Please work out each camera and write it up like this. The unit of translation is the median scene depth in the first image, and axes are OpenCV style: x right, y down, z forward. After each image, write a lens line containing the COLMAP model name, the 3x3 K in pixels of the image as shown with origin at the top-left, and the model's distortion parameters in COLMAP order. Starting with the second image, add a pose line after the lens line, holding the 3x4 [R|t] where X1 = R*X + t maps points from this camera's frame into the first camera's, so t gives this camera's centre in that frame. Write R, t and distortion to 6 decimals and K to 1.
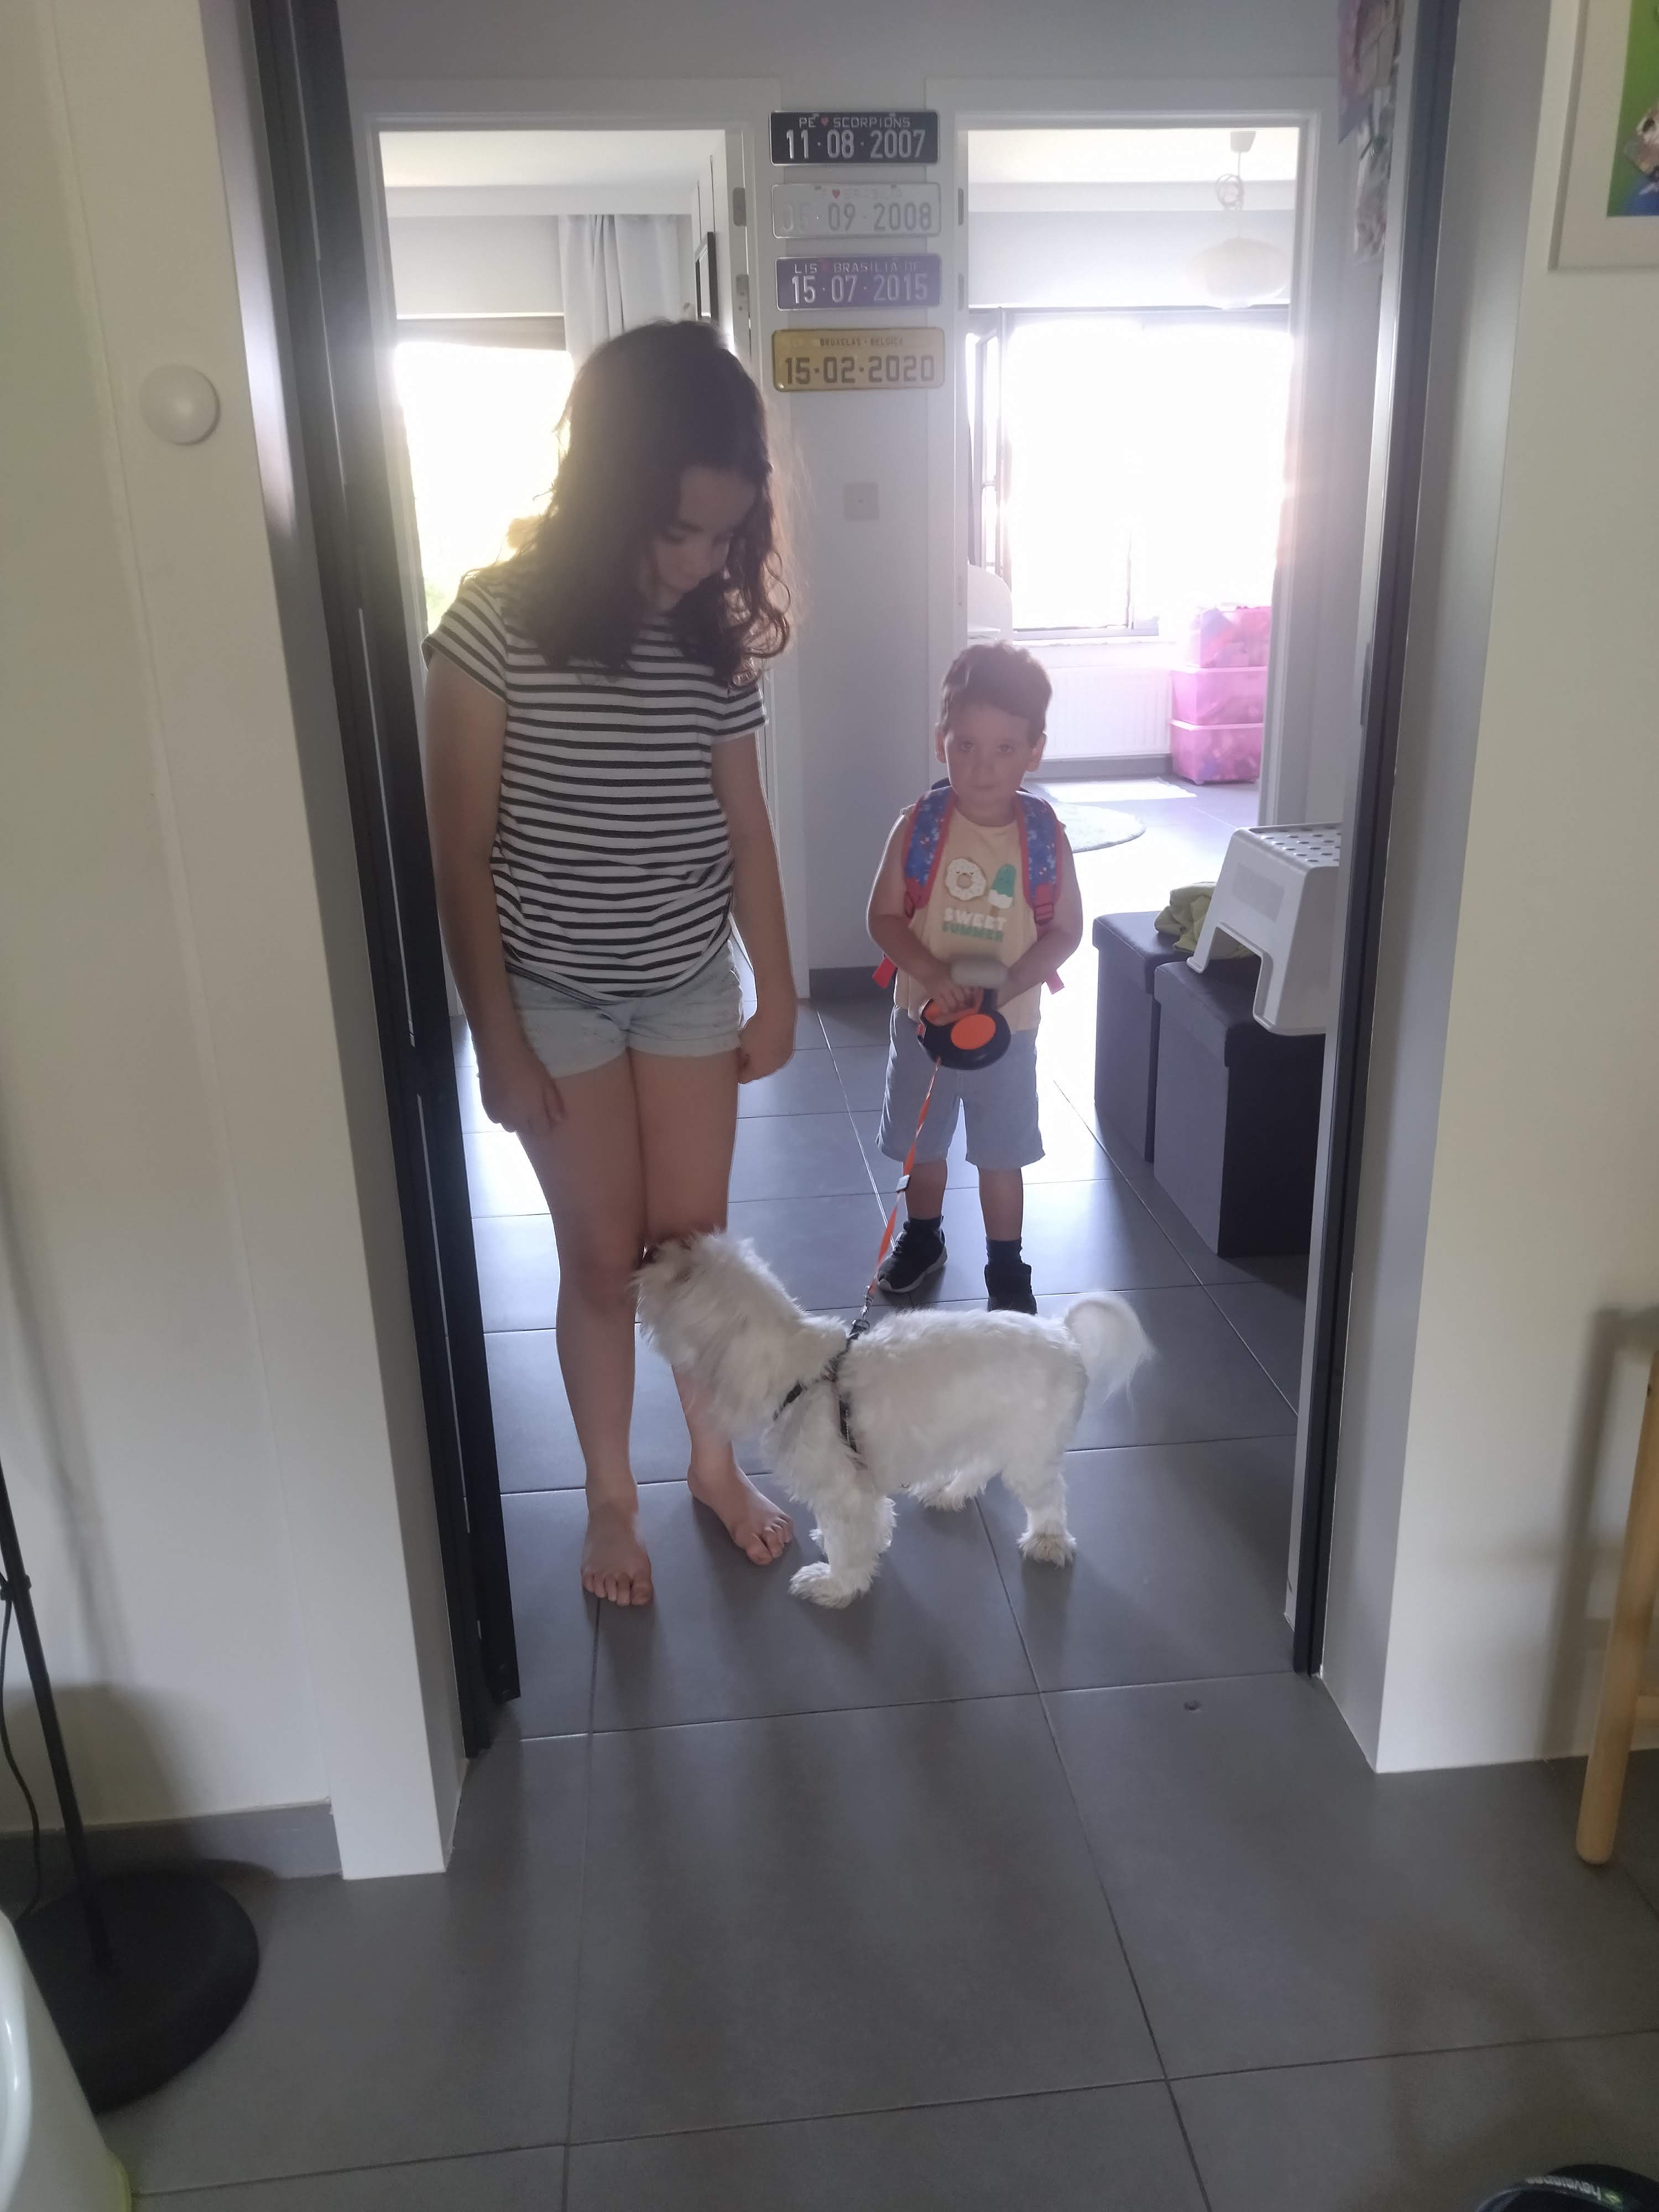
lens RADIAL K [[1691.9, 0, 847.1], [0, 1691.9, 1120.5], [0, 0, 1]] dist [-0.001058, -0.009057]
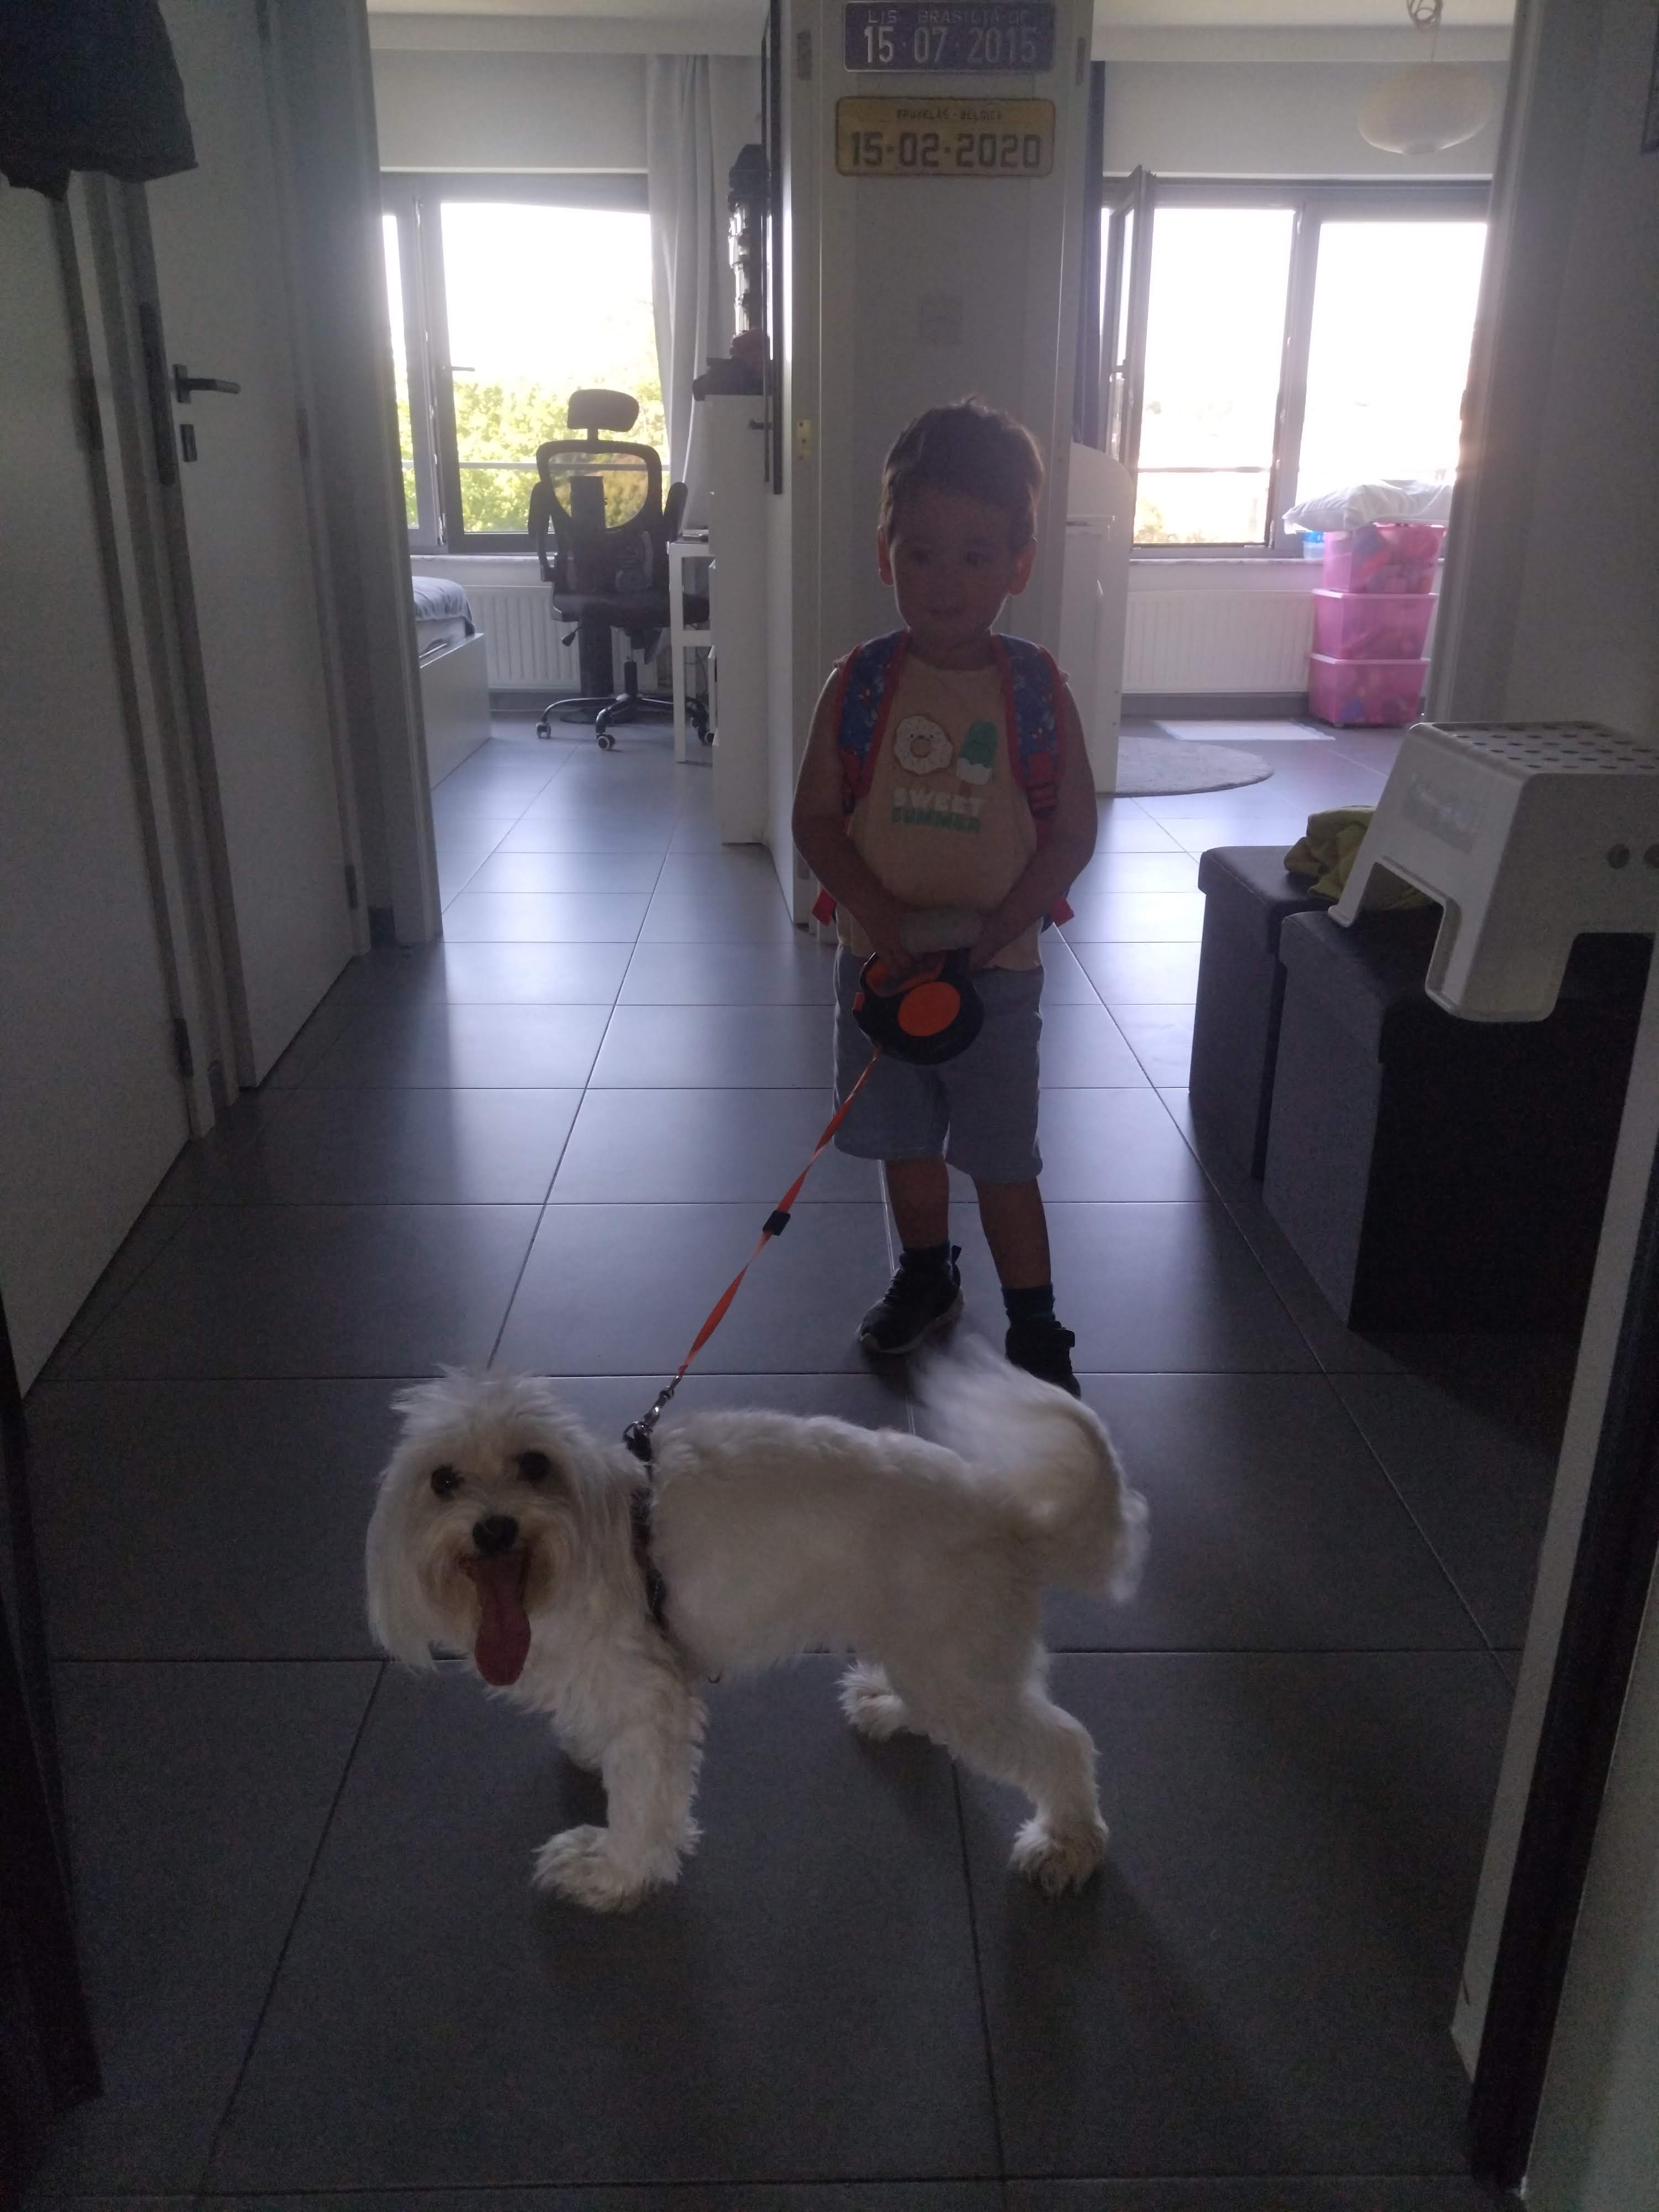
lens RADIAL K [[1691.9, 0, 806.1], [0, 1691.9, 1087.7], [0, 0, 1]] dist [-0.001058, -0.009057]
pose [[0.994805, 0.058570, -0.083266, 0.034540], [-0.057871, 0.998266, 0.010796, -0.010805], [0.083754, -0.005921, 0.996469, 0.205758]]
